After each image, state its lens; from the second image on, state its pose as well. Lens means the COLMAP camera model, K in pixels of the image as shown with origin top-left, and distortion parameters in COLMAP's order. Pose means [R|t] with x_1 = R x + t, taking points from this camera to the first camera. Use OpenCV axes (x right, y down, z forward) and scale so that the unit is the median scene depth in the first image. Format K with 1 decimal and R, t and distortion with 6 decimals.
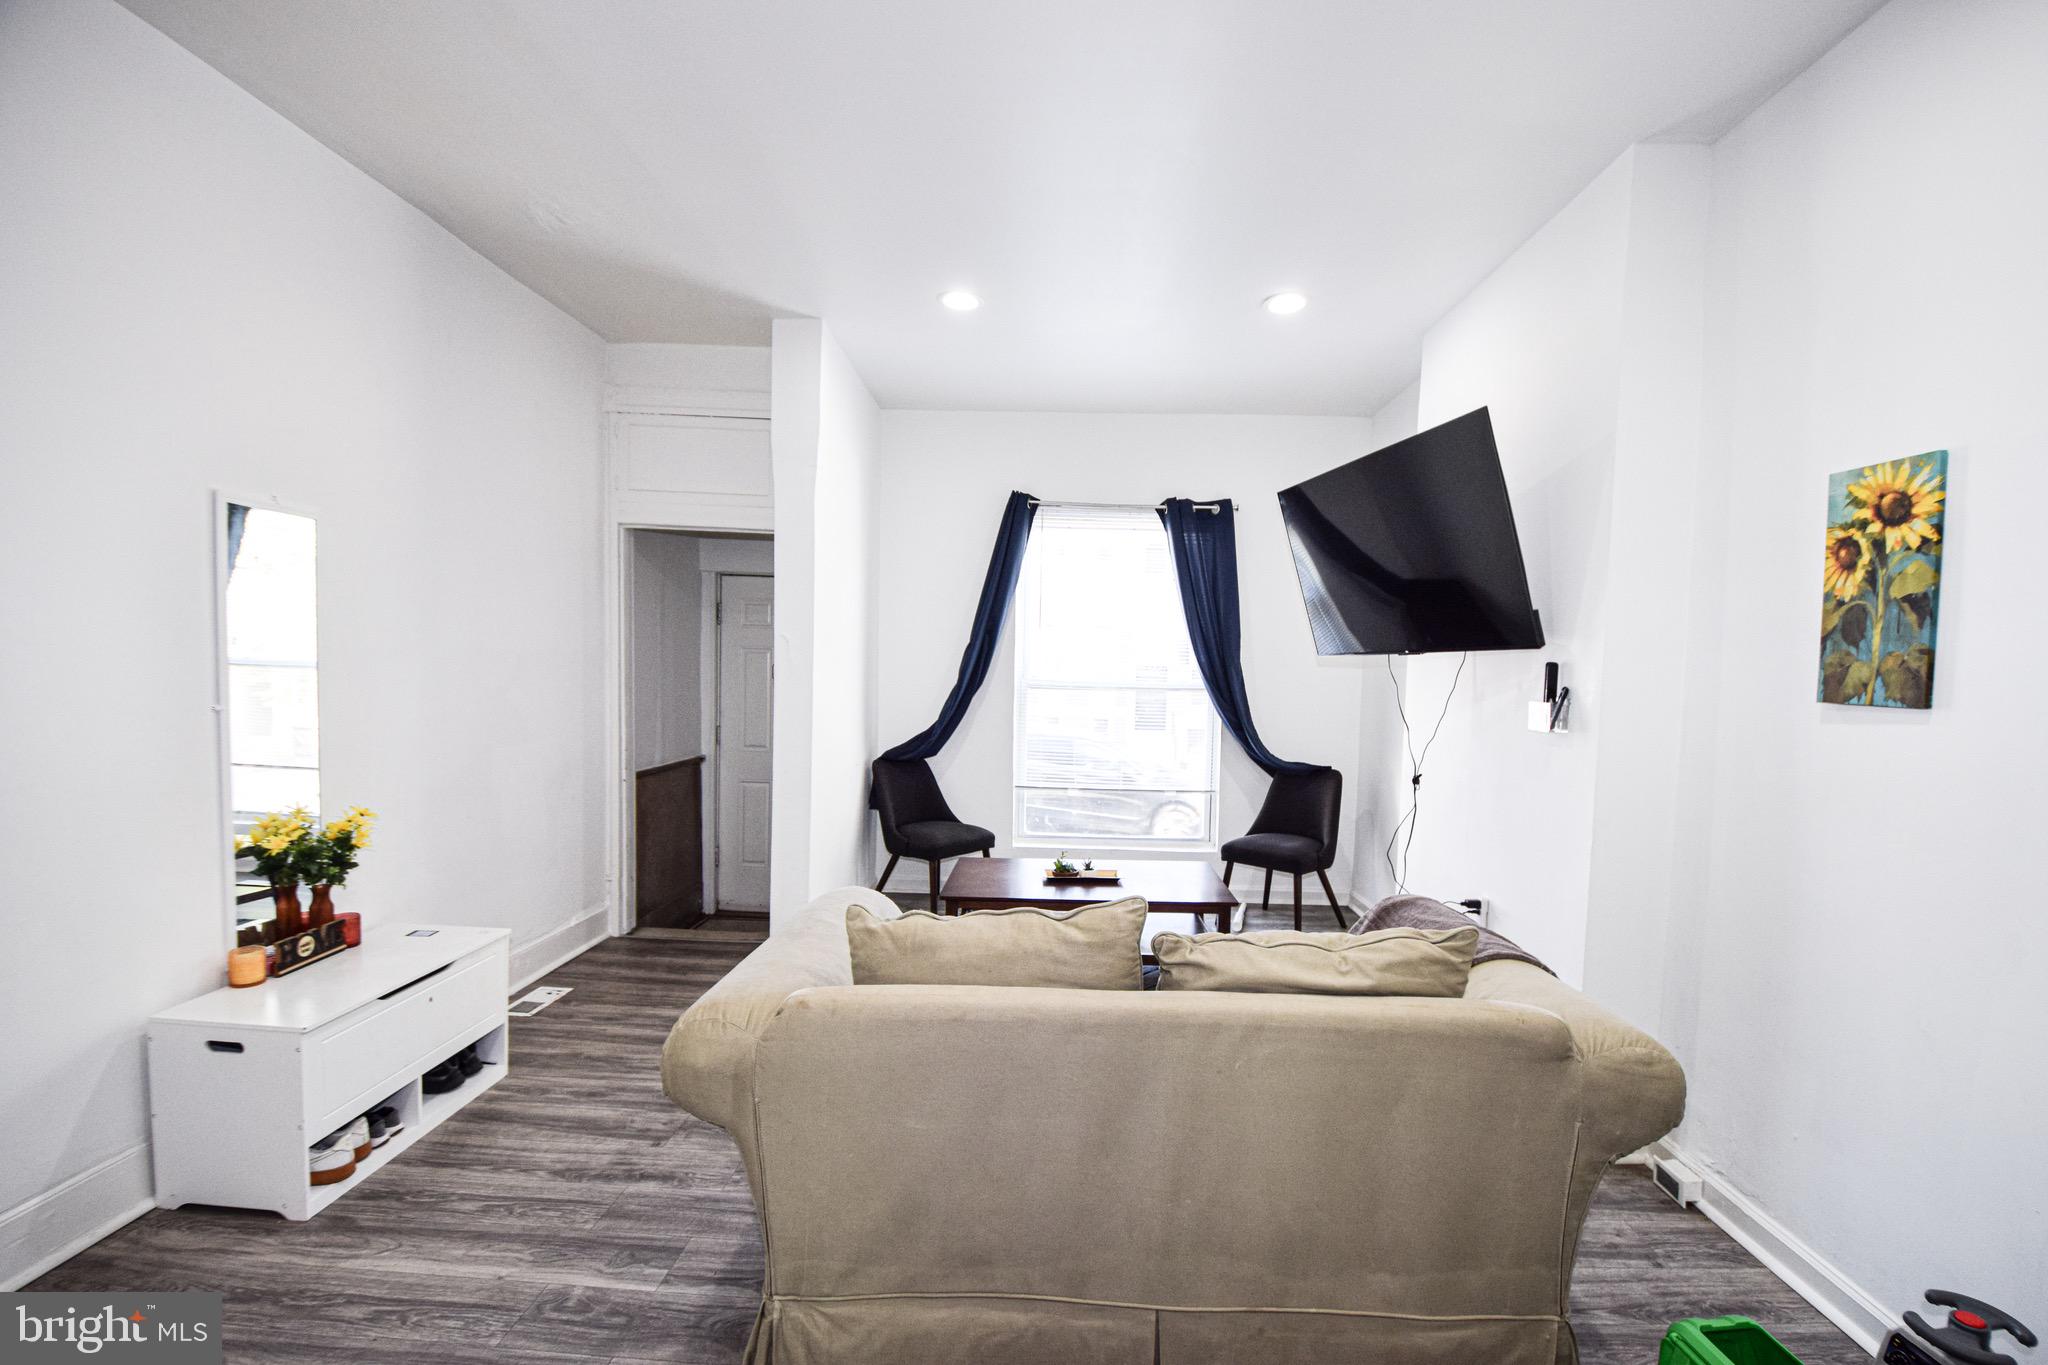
lens RADIAL K [[890.5, 0, 1059.2], [0, 890.5, 715.9], [0, 0, 1]] dist [0.002216, -0.016055]
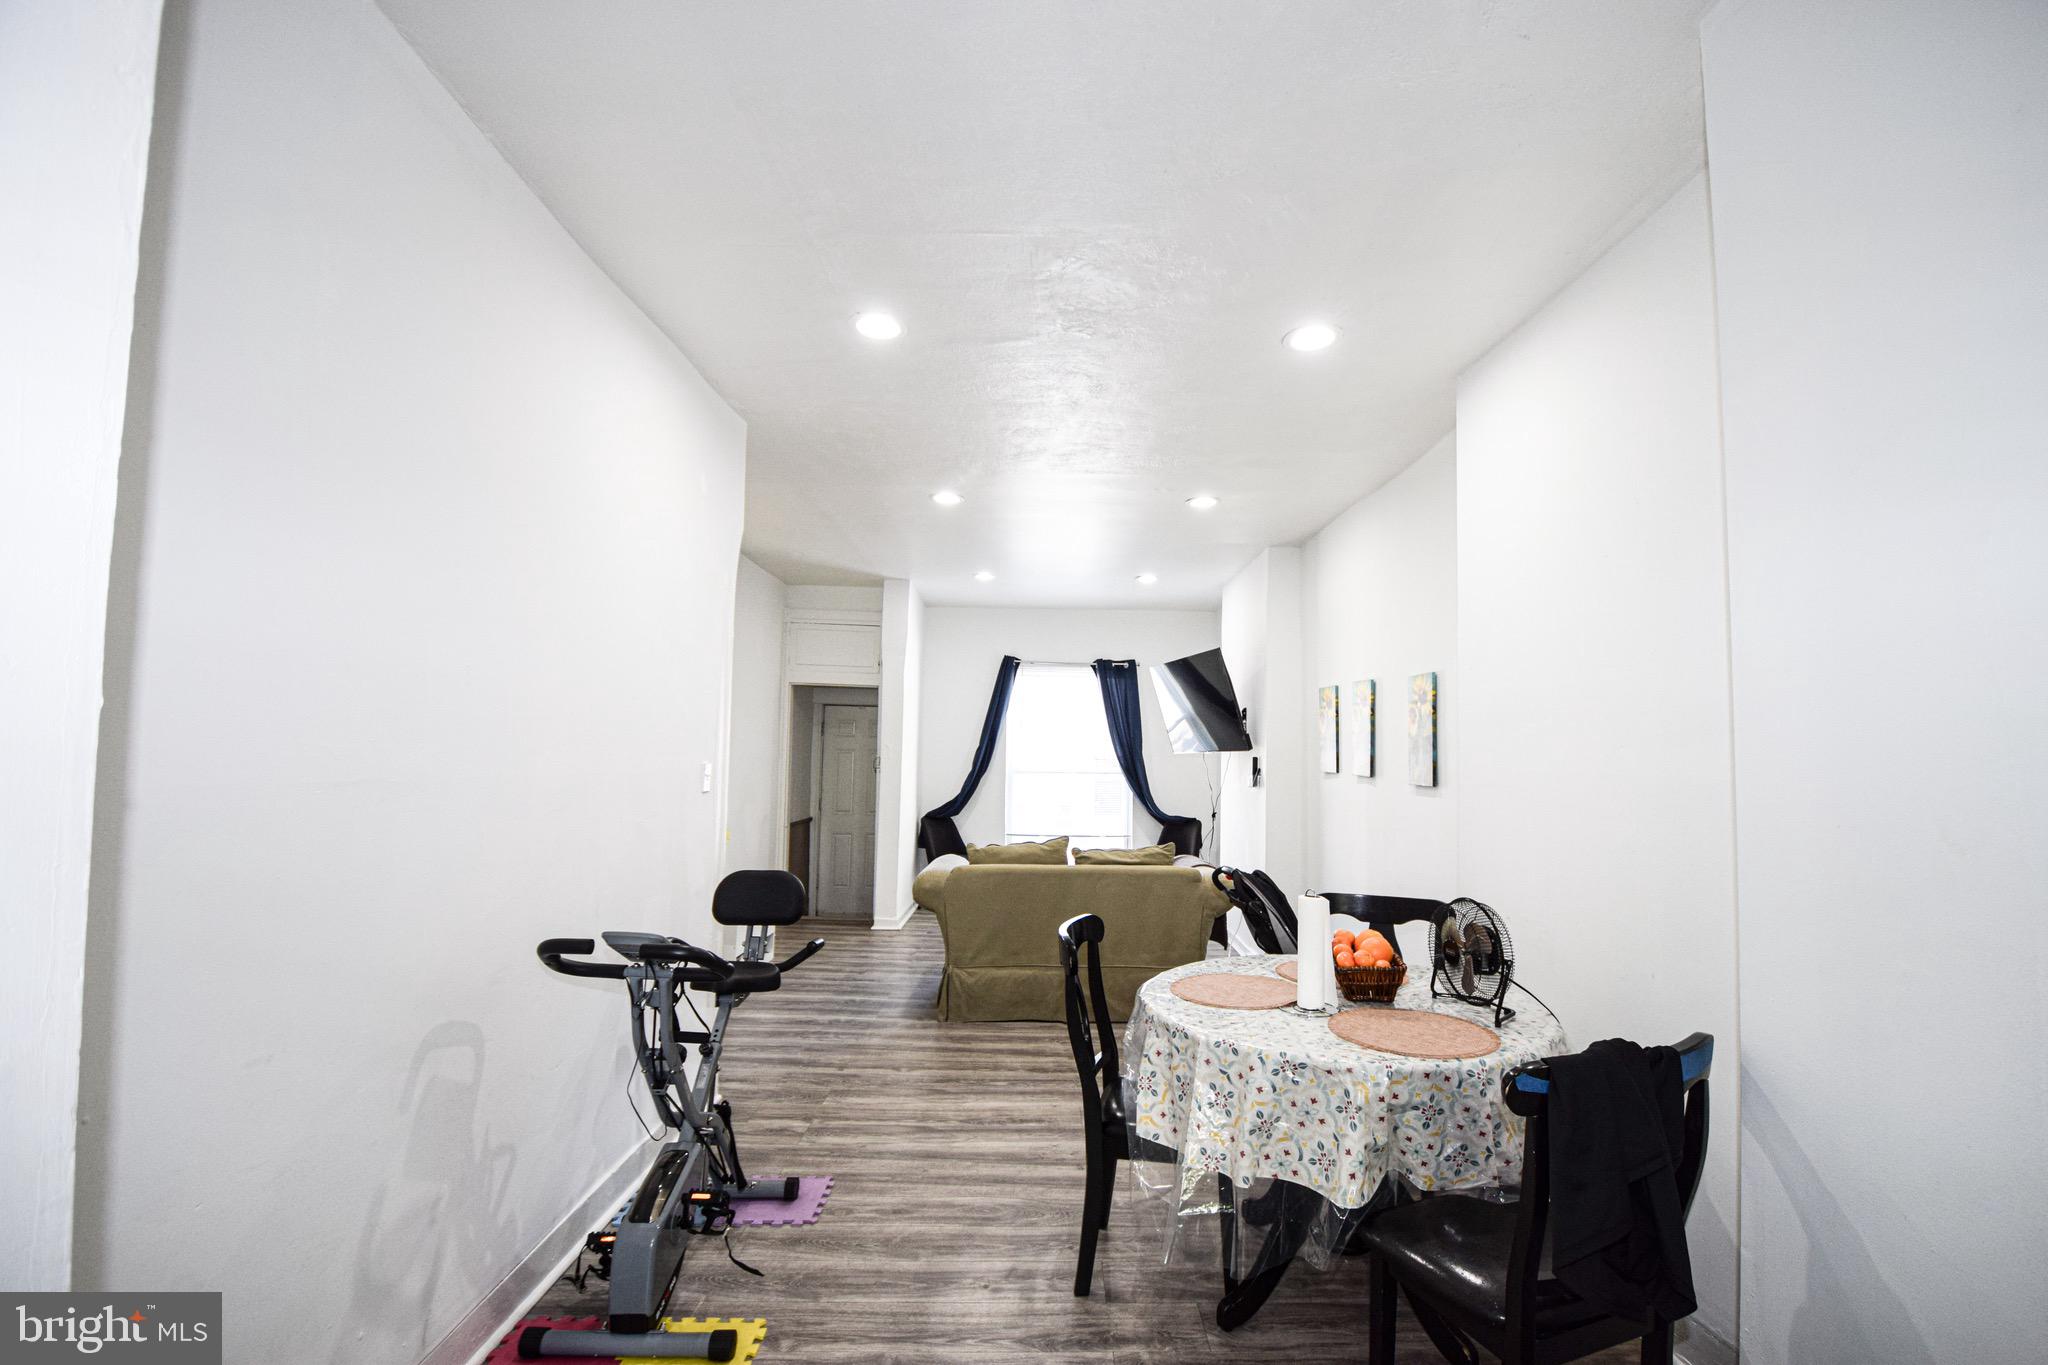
lens RADIAL K [[892.7, 0, 1046.6], [0, 892.7, 712.9], [0, 0, 1]] dist [0.010789, -0.019045]
pose [[0.999641, -0.005727, 0.026178, -0.035921], [0.008479, 0.994305, -0.106231, 0.067495], [-0.025420, 0.106415, 0.993997, -1.300476]]
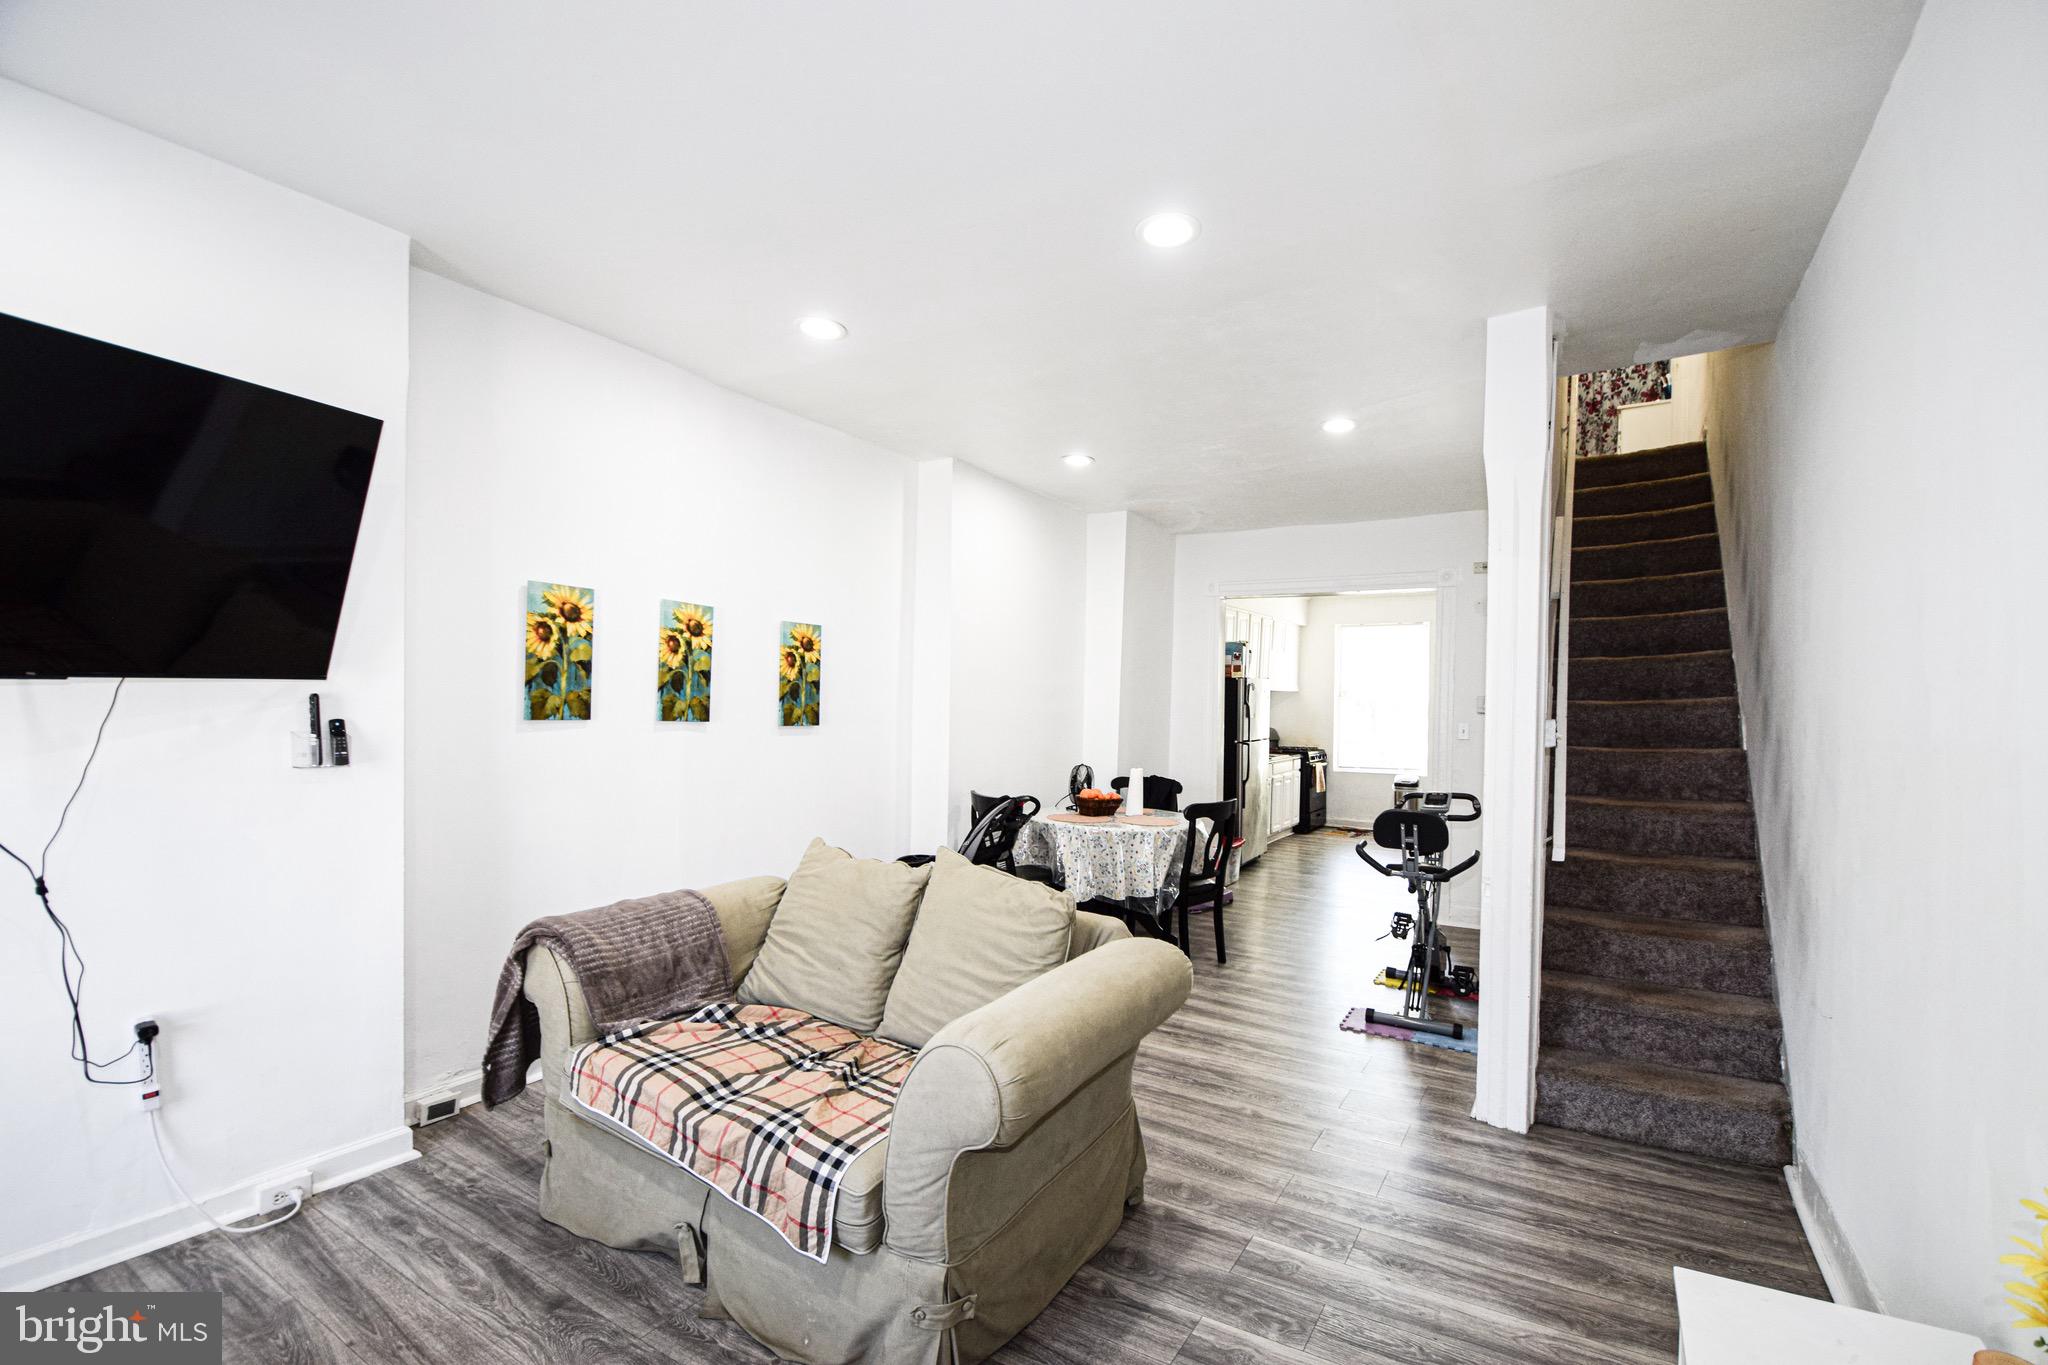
lens RADIAL K [[890.5, 0, 1059.2], [0, 890.5, 715.9], [0, 0, 1]] dist [0.002216, -0.016055]
pose [[-0.867531, -0.042496, 0.495564, -0.603811], [-0.006056, 0.997172, 0.074910, -0.115611], [-0.497346, 0.061986, -0.865335, 1.474496]]
